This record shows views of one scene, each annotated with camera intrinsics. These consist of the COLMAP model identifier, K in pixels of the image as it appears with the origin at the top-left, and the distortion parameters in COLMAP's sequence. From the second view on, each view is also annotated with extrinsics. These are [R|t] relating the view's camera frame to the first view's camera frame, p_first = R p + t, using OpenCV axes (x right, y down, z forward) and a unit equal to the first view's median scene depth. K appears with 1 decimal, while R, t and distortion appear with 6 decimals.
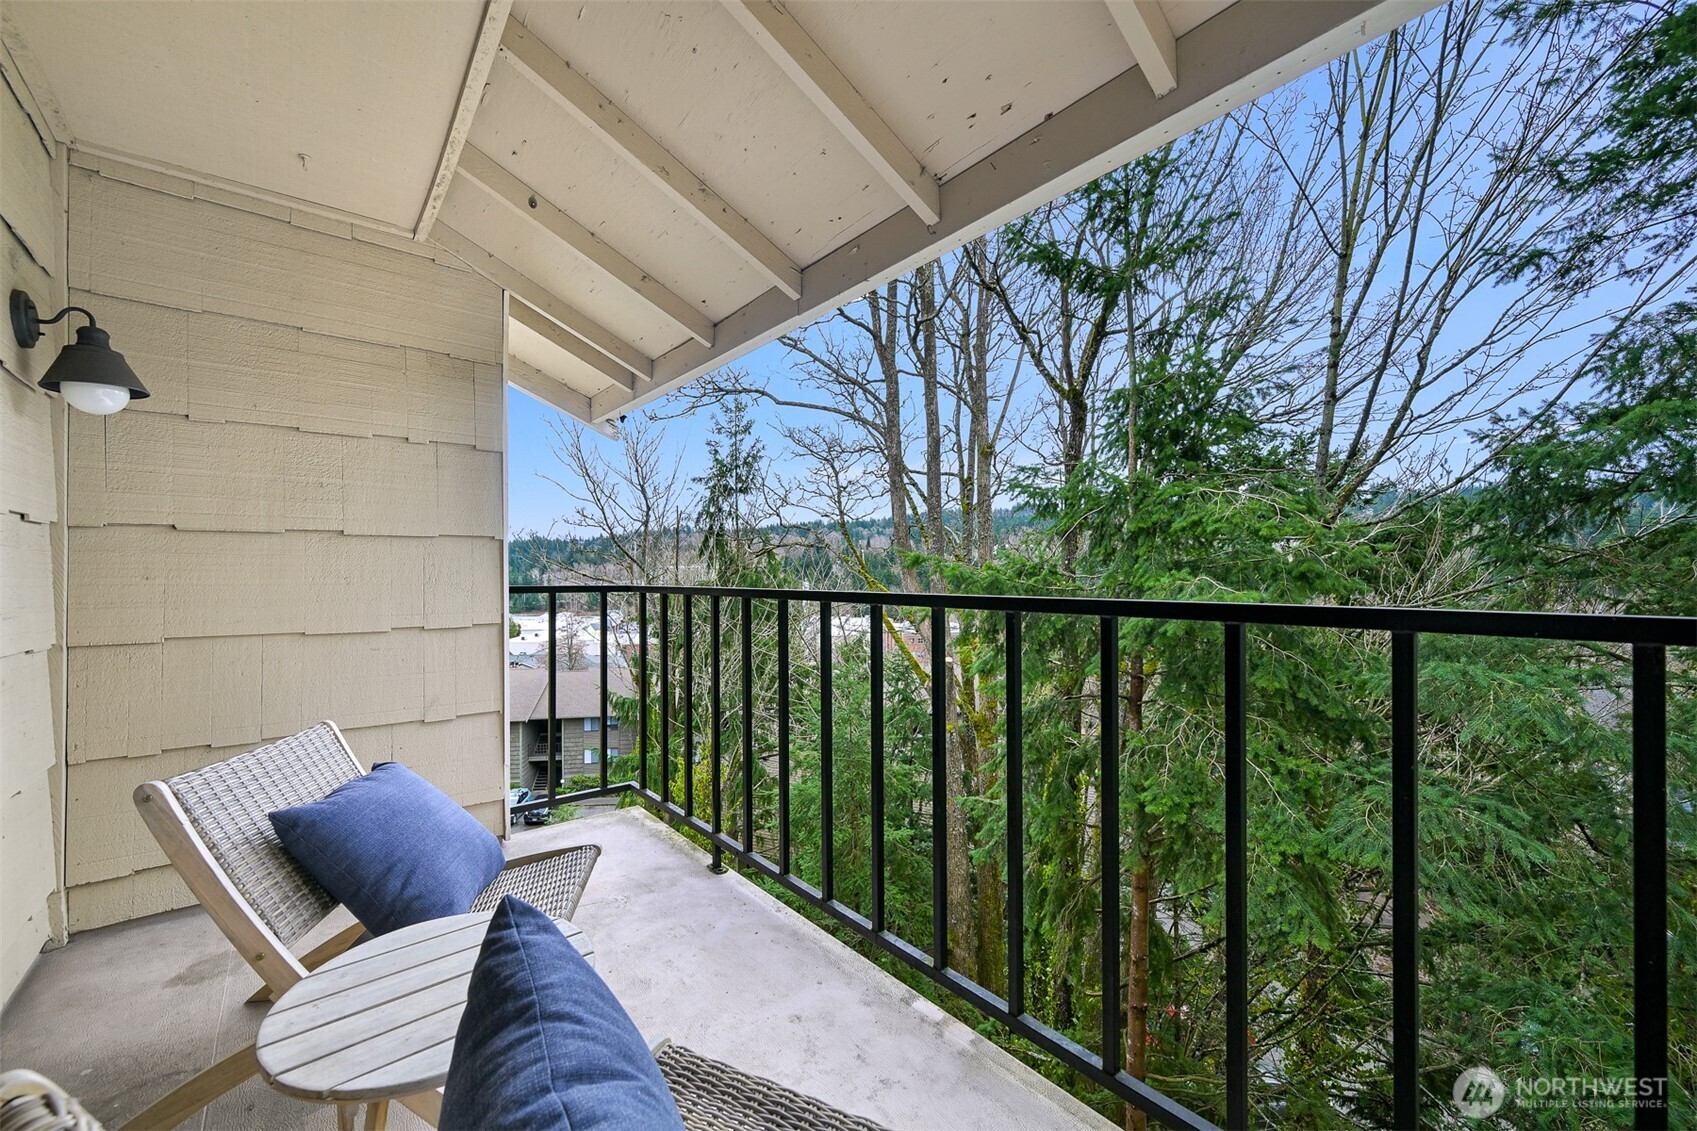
lens RADIAL K [[680.4, 0, 859.6], [0, 680.4, 570.7], [0, 0, 1]] dist [0.000205, 0.000439]
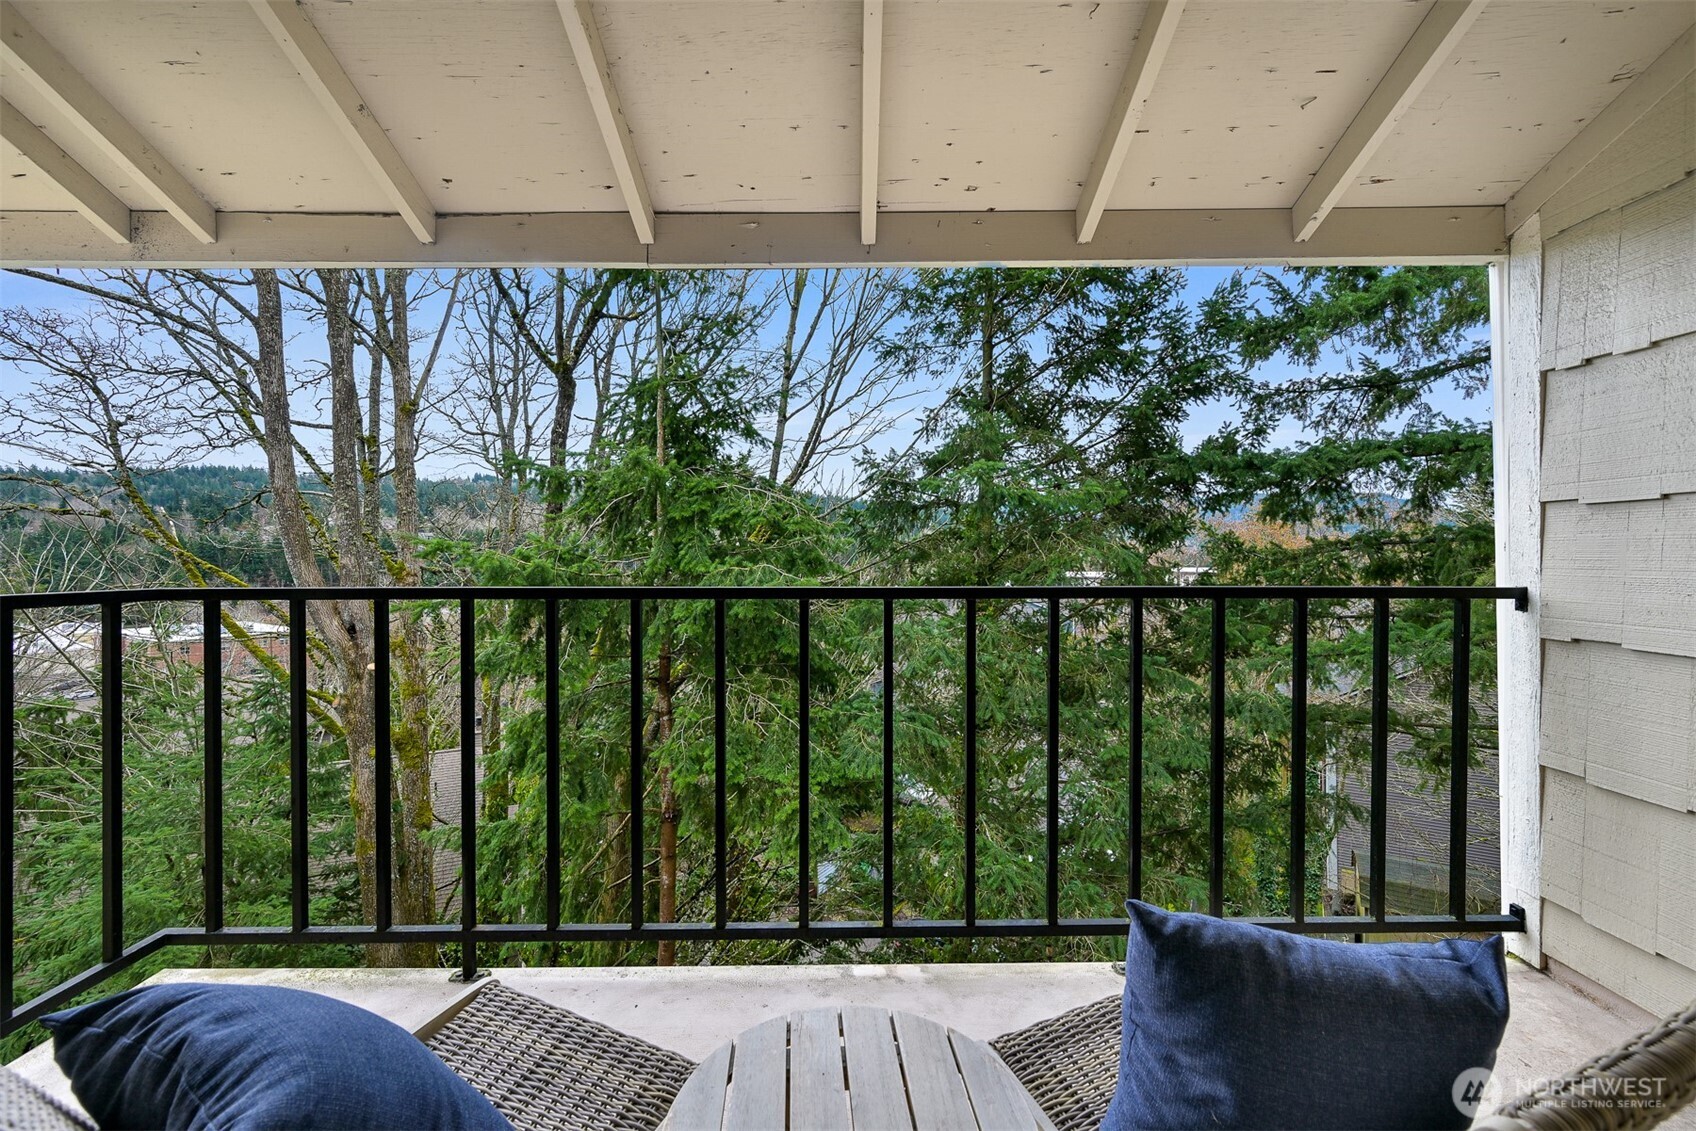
lens RADIAL K [[701.8, 0, 841.9], [0, 701.8, 556.0], [0, 0, 1]] dist [0.000409, 0.000226]
pose [[0.630649, 0.001011, 0.776068, -0.247509], [-0.005506, 0.999980, 0.003171, -0.005970], [-0.776049, -0.006273, 0.630641, 0.103685]]
